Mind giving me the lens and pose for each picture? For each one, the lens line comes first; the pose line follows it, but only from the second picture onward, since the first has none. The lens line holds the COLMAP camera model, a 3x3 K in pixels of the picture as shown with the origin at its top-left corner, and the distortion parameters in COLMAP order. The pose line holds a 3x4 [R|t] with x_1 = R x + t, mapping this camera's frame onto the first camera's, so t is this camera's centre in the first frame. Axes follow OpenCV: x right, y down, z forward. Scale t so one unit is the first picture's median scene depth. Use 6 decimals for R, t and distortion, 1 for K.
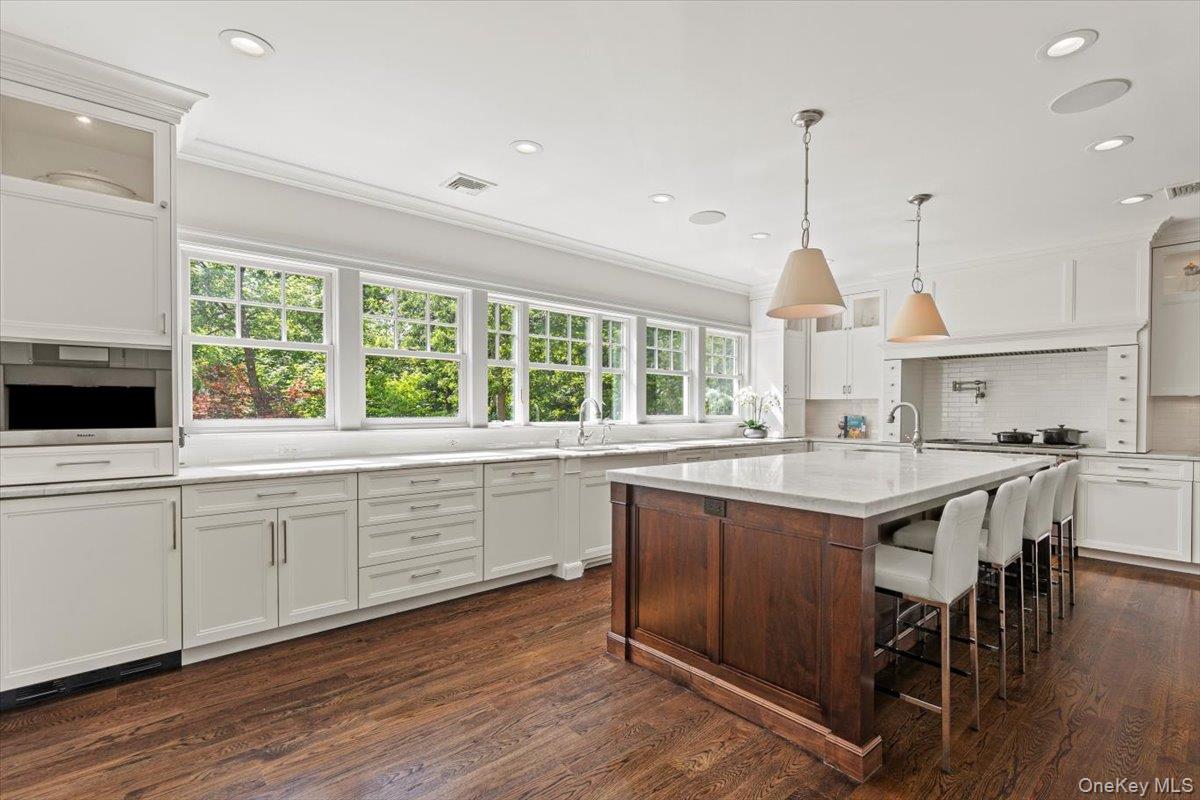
lens RADIAL K [[544.0, 0, 600.5], [0, 544.0, 406.0], [0, 0, 1]] dist [-0.004023, -0.000253]
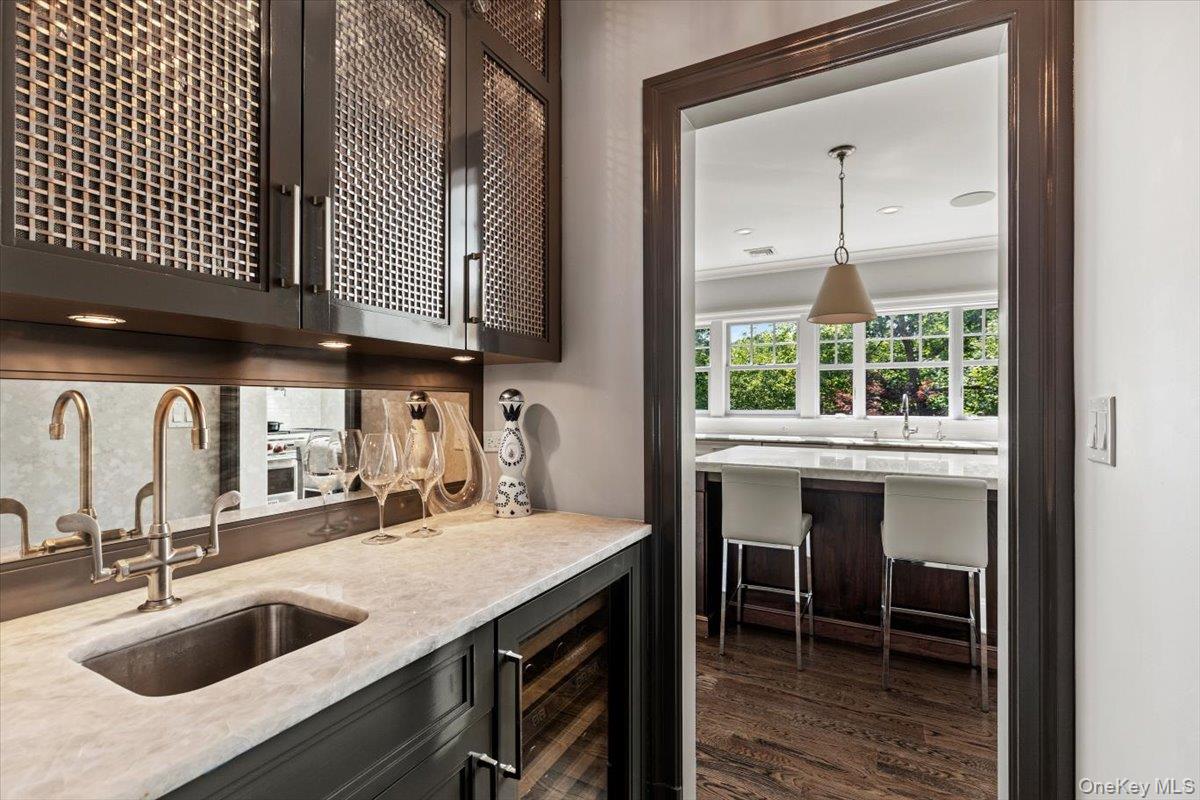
lens RADIAL K [[544.0, 0, 601.7], [0, 544.0, 402.6], [0, 0, 1]] dist [-0.004023, -0.000253]
pose [[0.356069, -0.000025, -0.934460, 0.750863], [0.001736, 0.999998, 0.000635, 0.000960], [0.934458, -0.001848, 0.356069, 0.063813]]
